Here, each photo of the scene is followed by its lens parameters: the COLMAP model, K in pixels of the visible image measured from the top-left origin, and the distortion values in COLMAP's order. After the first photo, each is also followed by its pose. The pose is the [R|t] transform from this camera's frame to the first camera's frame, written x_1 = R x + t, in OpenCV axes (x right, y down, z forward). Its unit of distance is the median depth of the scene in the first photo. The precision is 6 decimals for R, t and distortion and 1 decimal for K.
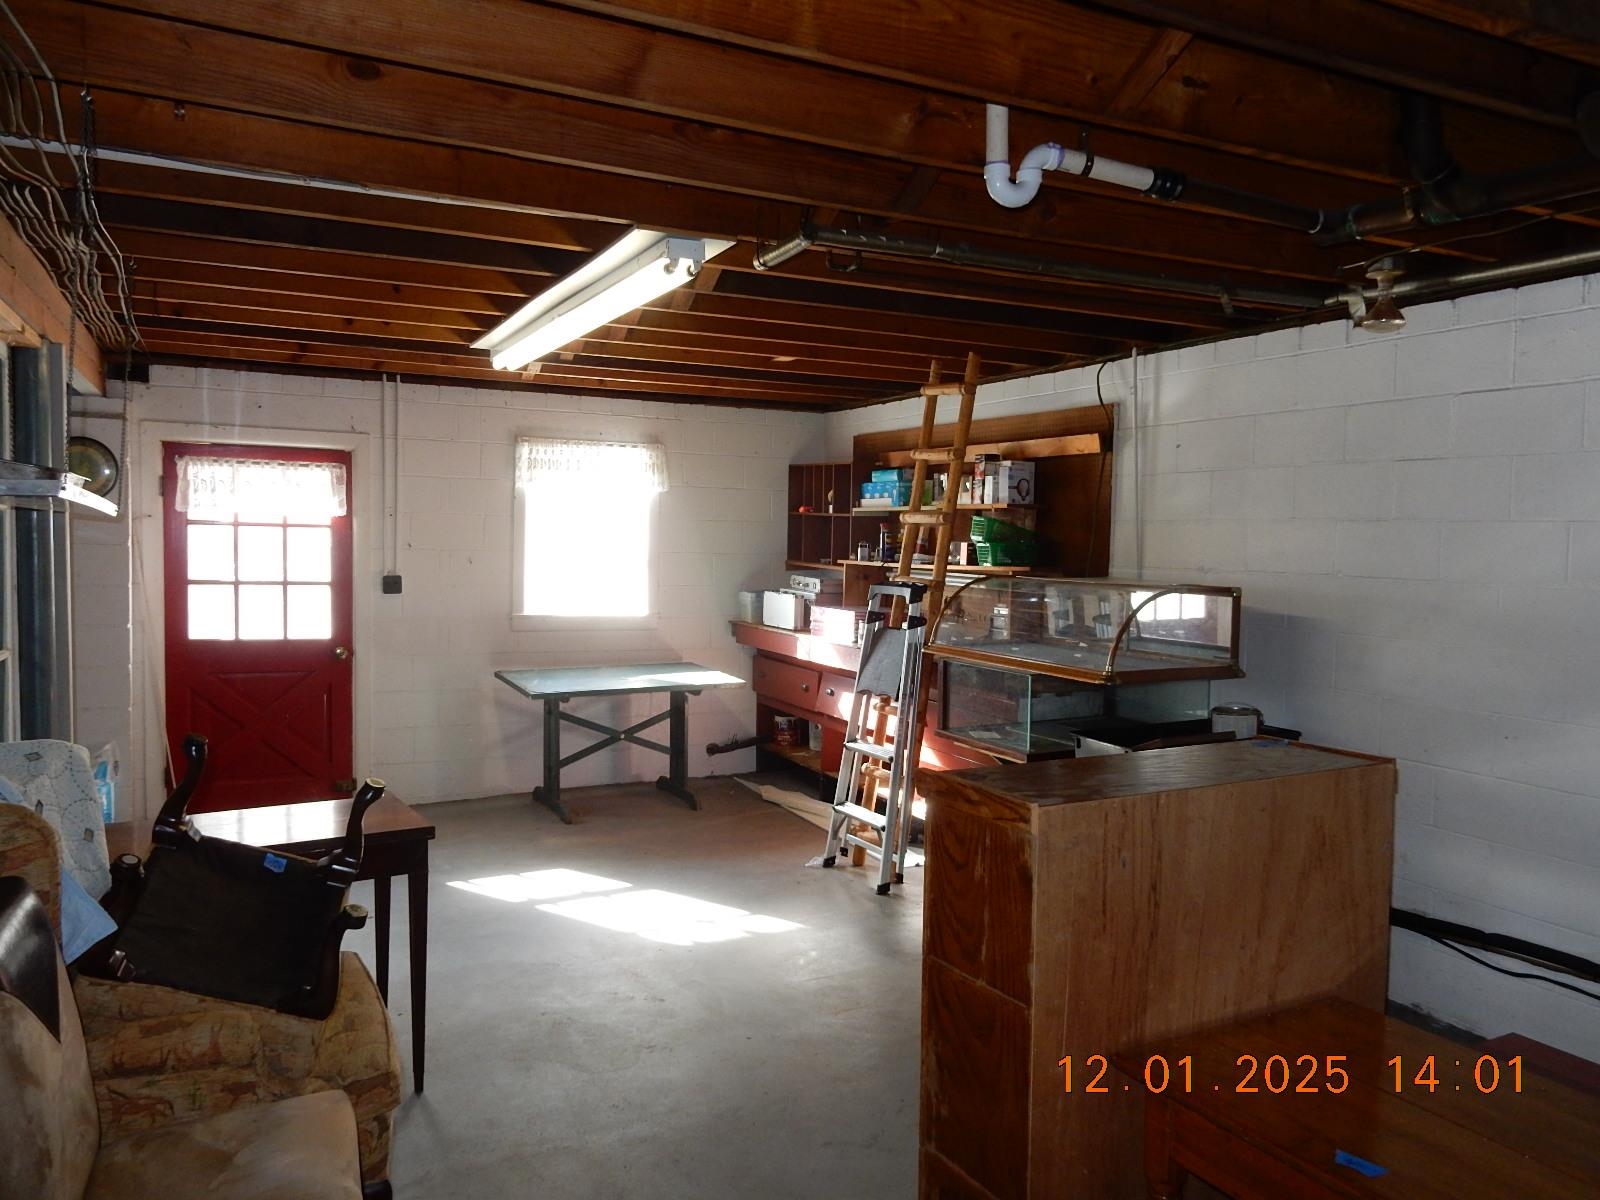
lens RADIAL K [[1191.6, 0, 800.0], [0, 1191.6, 600.0], [0, 0, 1]] dist [0.057805, -0.079292]
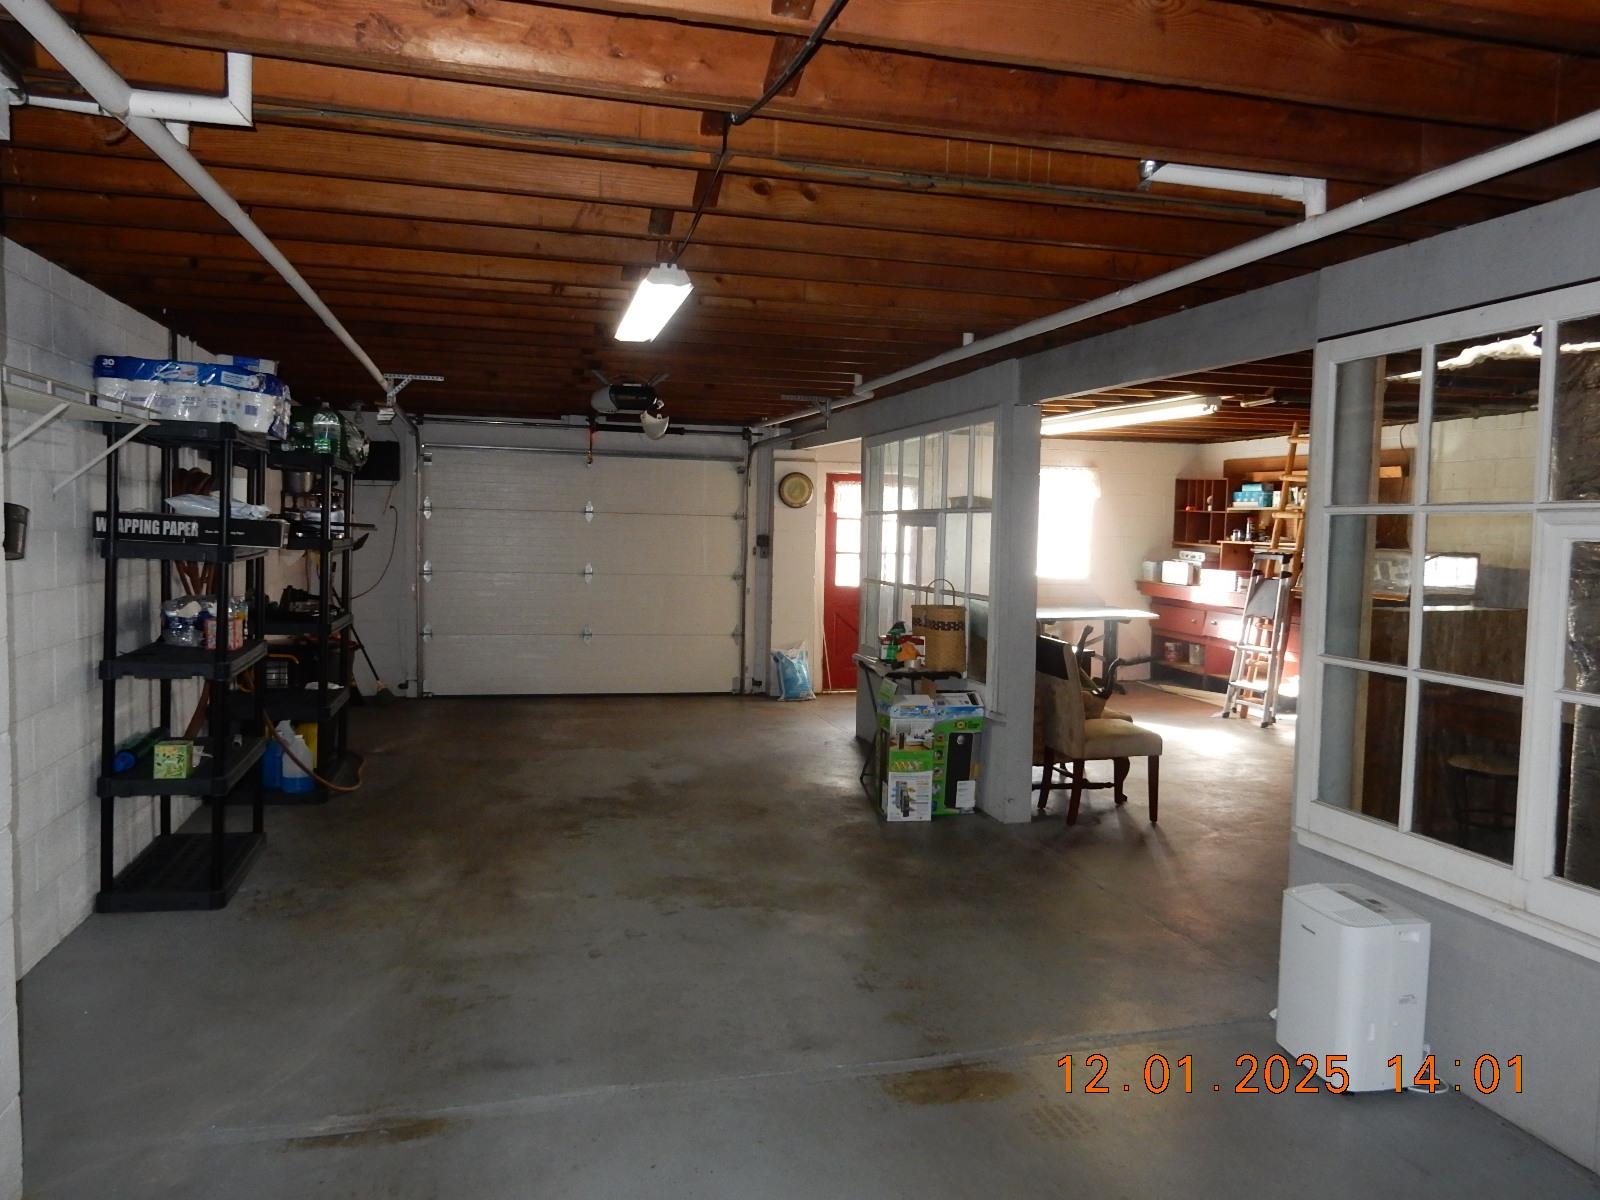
lens RADIAL K [[1191.6, 0, 800.0], [0, 1191.6, 600.0], [0, 0, 1]] dist [0.057805, -0.079292]
pose [[0.980331, 0.012376, -0.196974, -0.201377], [-0.010647, 0.999895, 0.009832, 0.036298], [0.197075, -0.007542, 0.980359, -0.686514]]
